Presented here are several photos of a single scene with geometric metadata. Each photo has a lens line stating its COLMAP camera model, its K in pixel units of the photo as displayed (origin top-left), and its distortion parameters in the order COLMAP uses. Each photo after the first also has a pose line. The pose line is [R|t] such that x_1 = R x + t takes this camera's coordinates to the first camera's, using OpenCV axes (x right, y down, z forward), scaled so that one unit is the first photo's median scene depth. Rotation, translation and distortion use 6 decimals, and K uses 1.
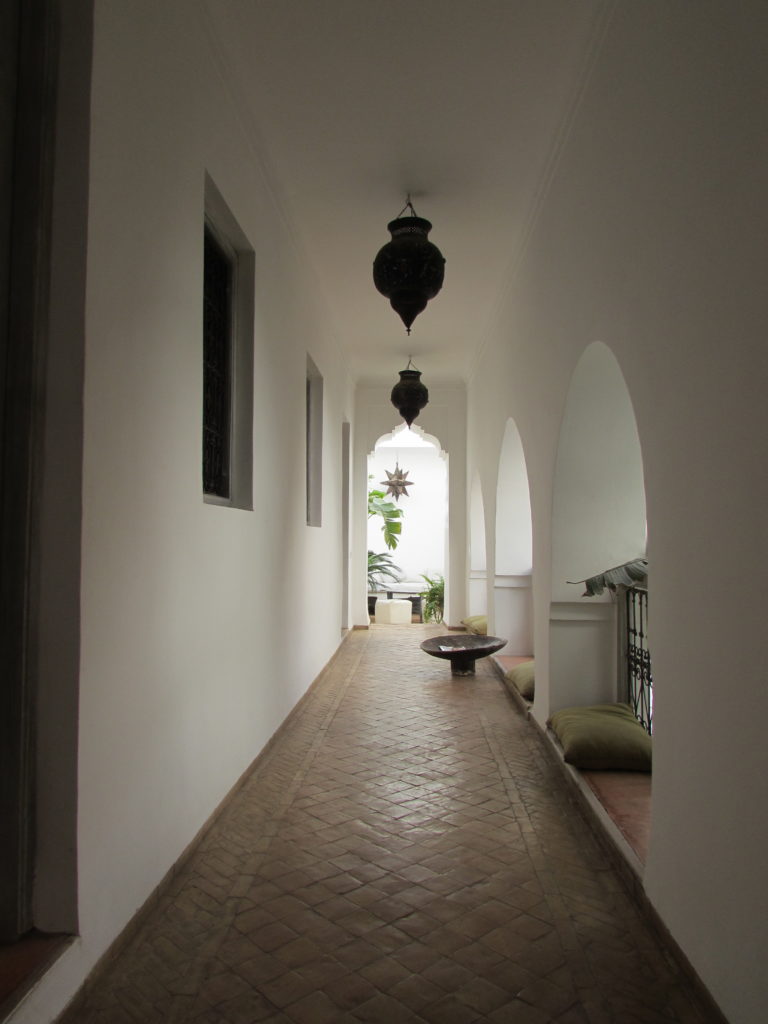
lens RADIAL K [[726.3, 0, 383.5], [0, 726.3, 511.0], [0, 0, 1]] dist [-0.024249, 0.012743]
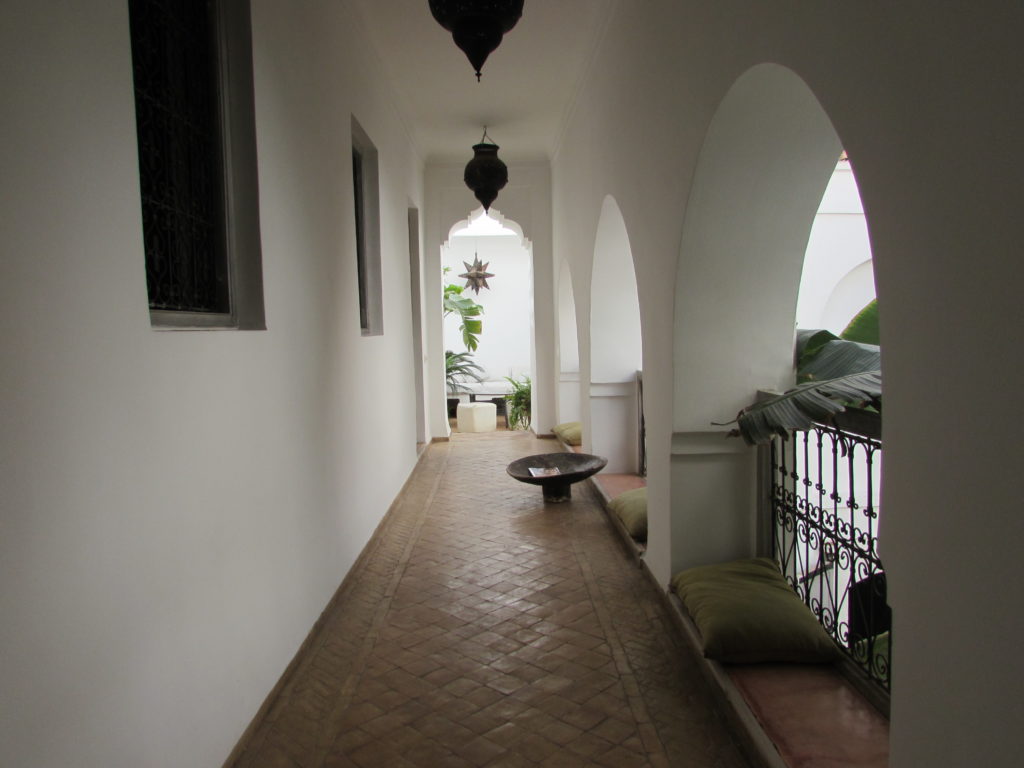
lens RADIAL K [[726.3, 0, 511.7], [0, 726.3, 382.0], [0, 0, 1]] dist [-0.024249, 0.012743]
pose [[0.997630, -0.035050, 0.059207, 0.011227], [0.028281, 0.993358, 0.111532, -0.014993], [-0.062723, -0.109594, 0.991996, 0.189151]]
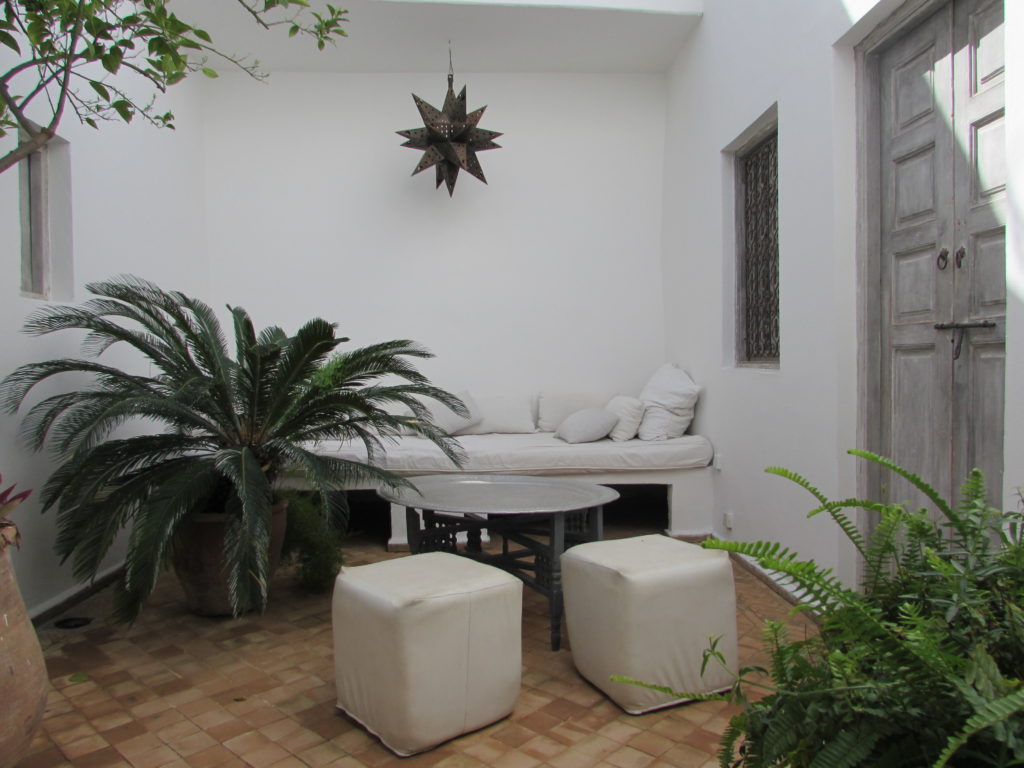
lens RADIAL K [[723.1, 0, 516.3], [0, 723.1, 381.5], [0, 0, 1]] dist [-0.045911, 0.014717]
pose [[0.995766, -0.011066, 0.091257, 0.049232], [0.004204, 0.997171, 0.075053, 0.135476], [-0.091829, -0.074352, 0.992995, 1.887086]]
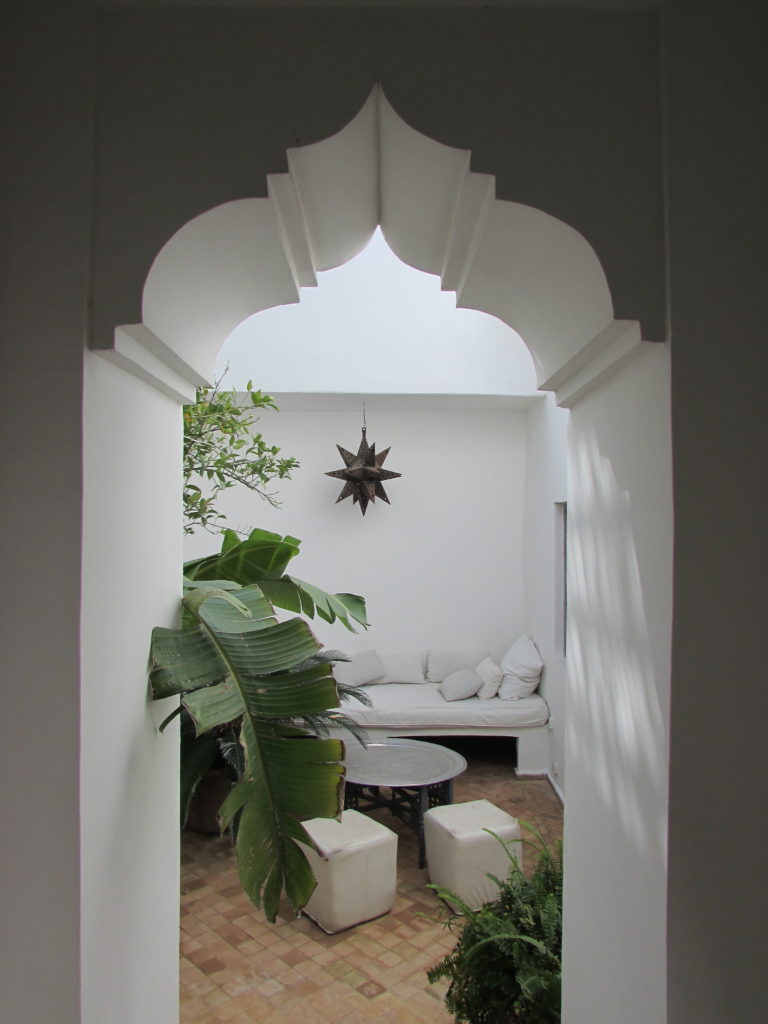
lens RADIAL K [[726.3, 0, 382.2], [0, 726.3, 515.3], [0, 0, 1]] dist [-0.024249, 0.012743]
pose [[0.999726, 0.002189, 0.023311, 0.056230], [-0.003238, 0.998979, 0.045061, -0.094176], [-0.023188, -0.045124, 0.998712, 1.542883]]
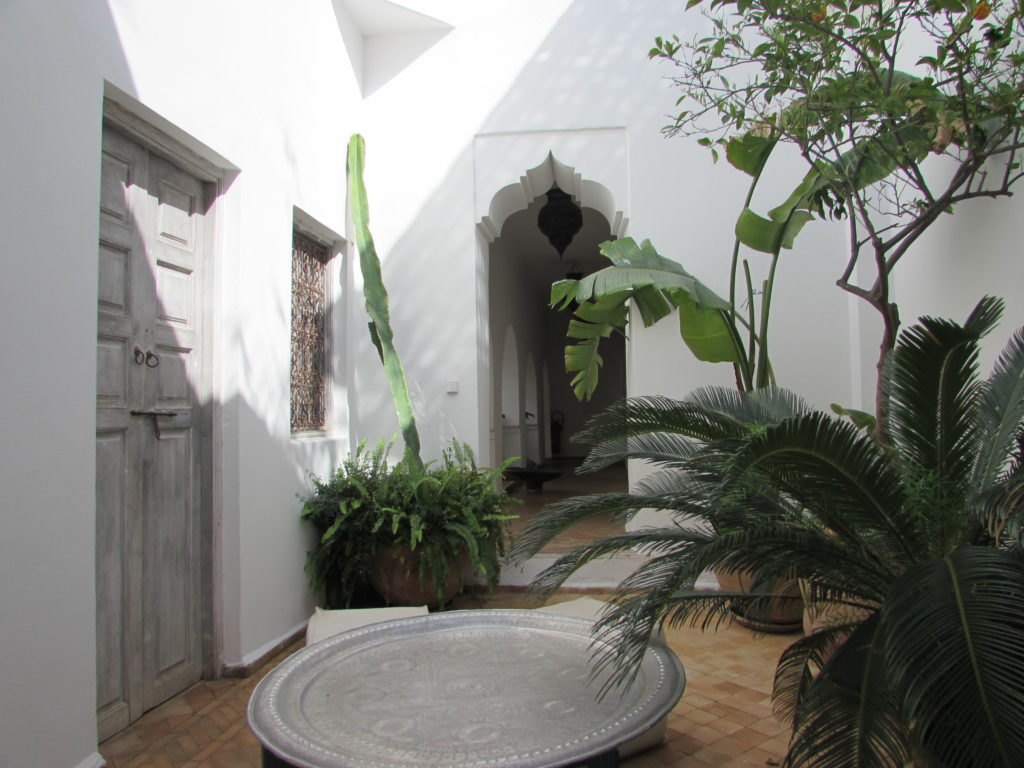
lens RADIAL K [[723.1, 0, 512.9], [0, 723.1, 380.8], [0, 0, 1]] dist [-0.045911, 0.014717]
pose [[-0.996755, 0.011321, 0.079698, 0.036622], [0.003462, 0.995174, -0.098067, 0.169155], [-0.080423, -0.097473, -0.991983, 2.946607]]
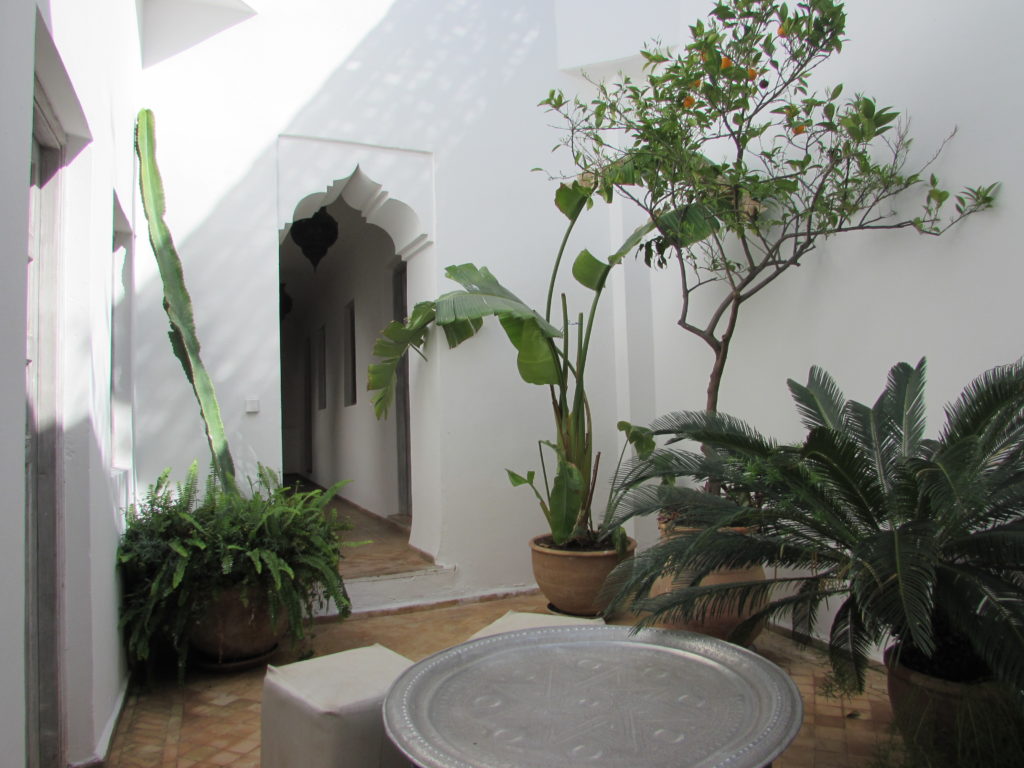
lens RADIAL K [[723.1, 0, 514.0], [0, 723.1, 384.4], [0, 0, 1]] dist [-0.045911, 0.014717]
pose [[-0.901259, -0.000518, -0.433280, 0.287798], [0.046317, 0.994154, -0.097532, 0.155826], [0.430798, -0.107970, -0.895966, 2.914403]]
